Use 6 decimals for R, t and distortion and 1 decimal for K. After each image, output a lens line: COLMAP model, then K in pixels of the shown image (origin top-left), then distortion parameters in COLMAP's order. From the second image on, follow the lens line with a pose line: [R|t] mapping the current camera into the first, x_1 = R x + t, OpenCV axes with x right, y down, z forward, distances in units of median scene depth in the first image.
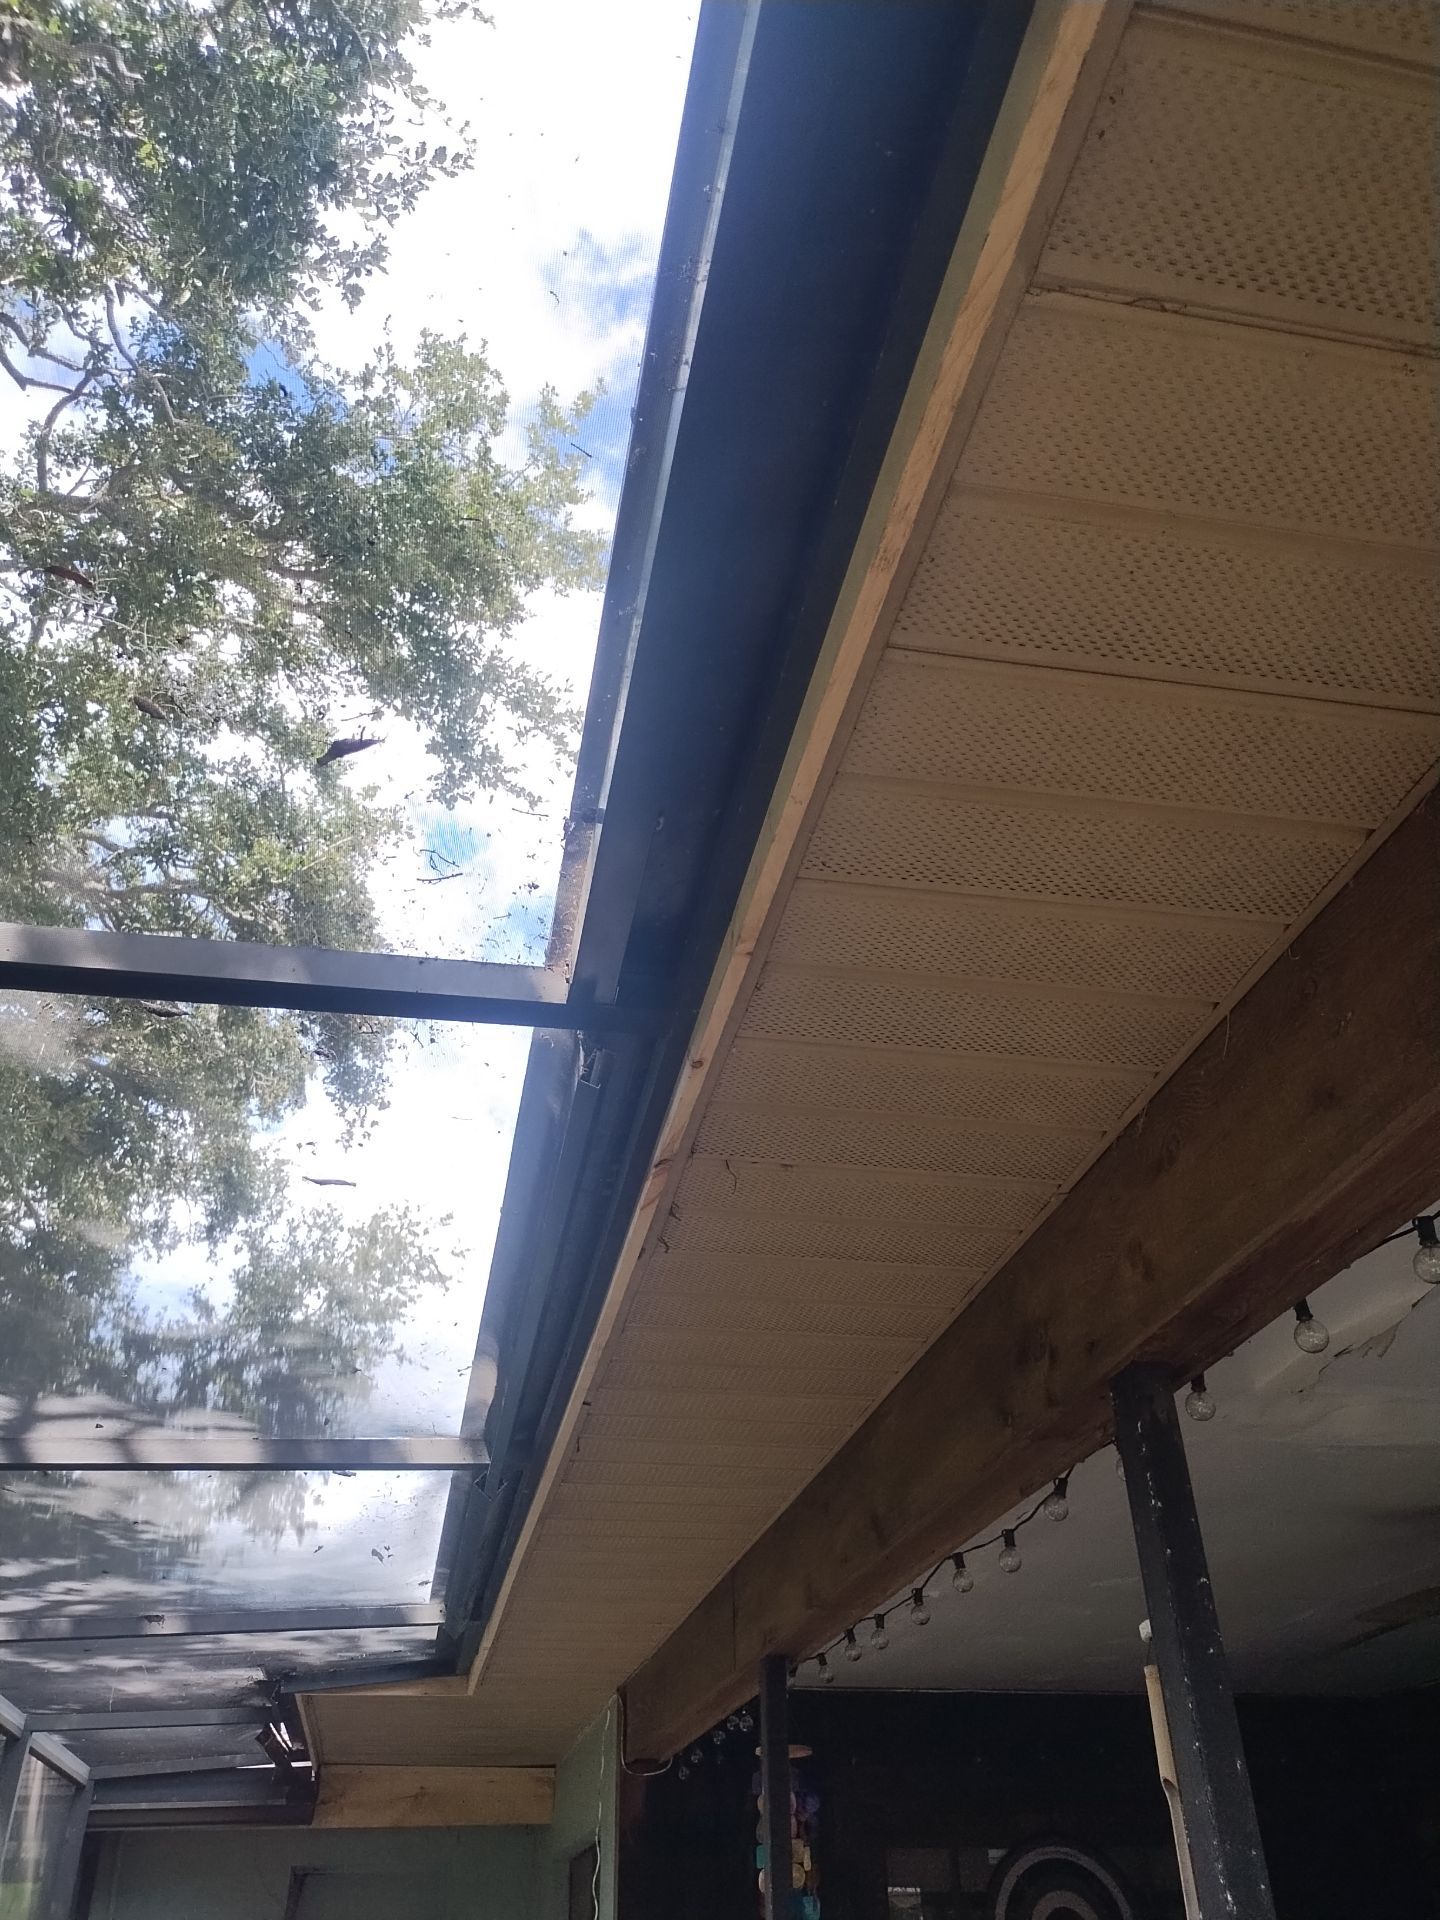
lens RADIAL K [[1452.2, 0, 720.0], [0, 1452.2, 960.0], [0, 0, 1]] dist [0.028762, -0.004052]
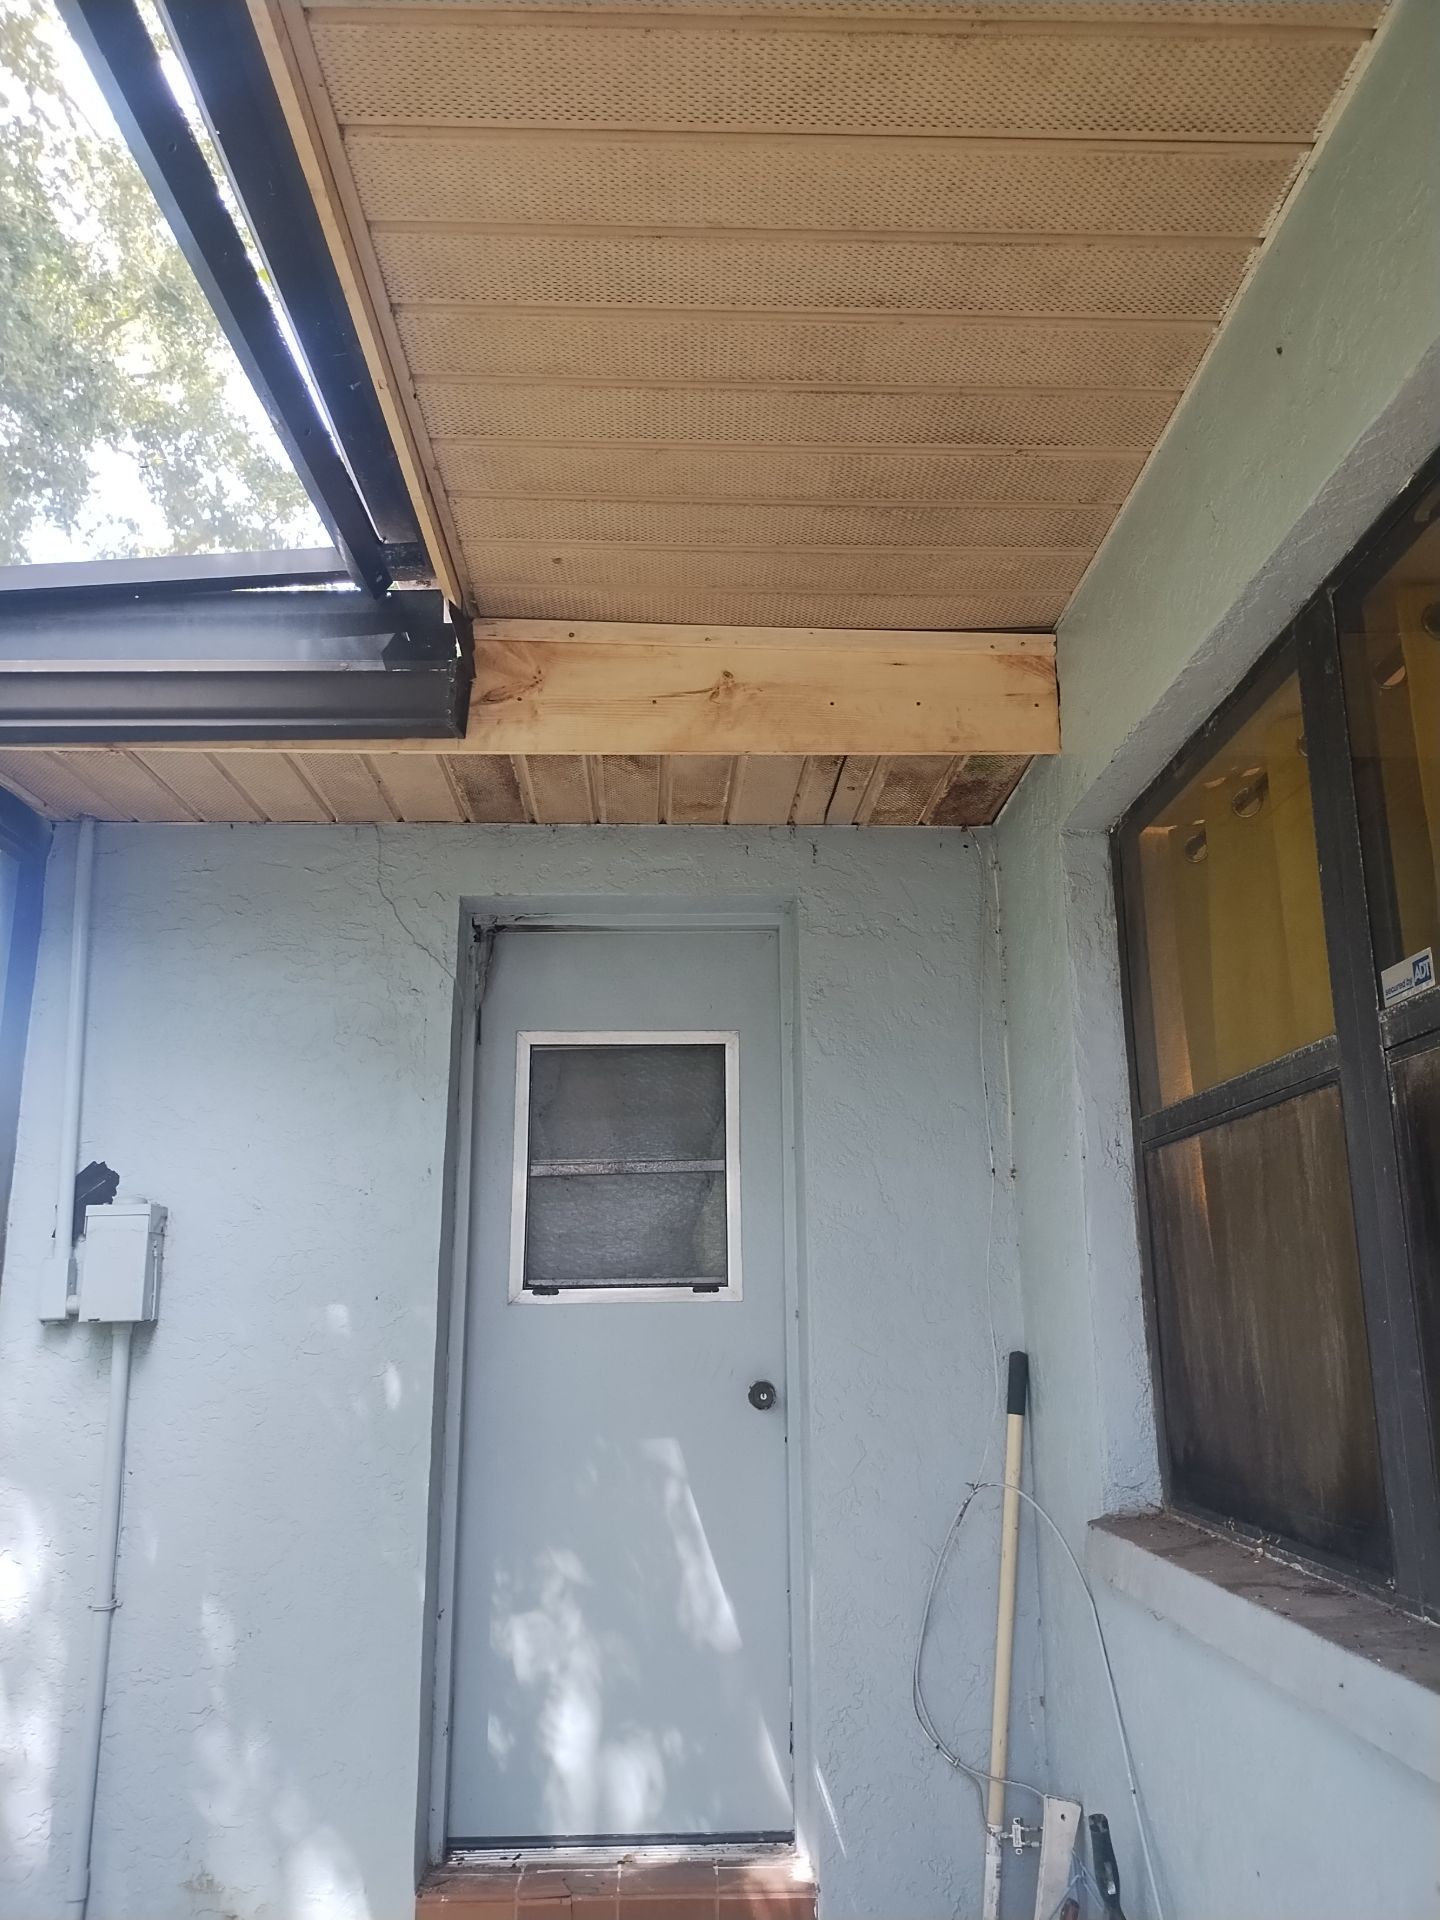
lens RADIAL K [[1452.2, 0, 720.0], [0, 1452.2, 960.0], [0, 0, 1]] dist [0.028762, -0.004052]
pose [[0.985773, -0.031493, -0.165103, -0.142160], [0.088182, 0.933150, 0.348504, 0.499634], [0.143091, -0.358105, 0.922652, 0.606511]]
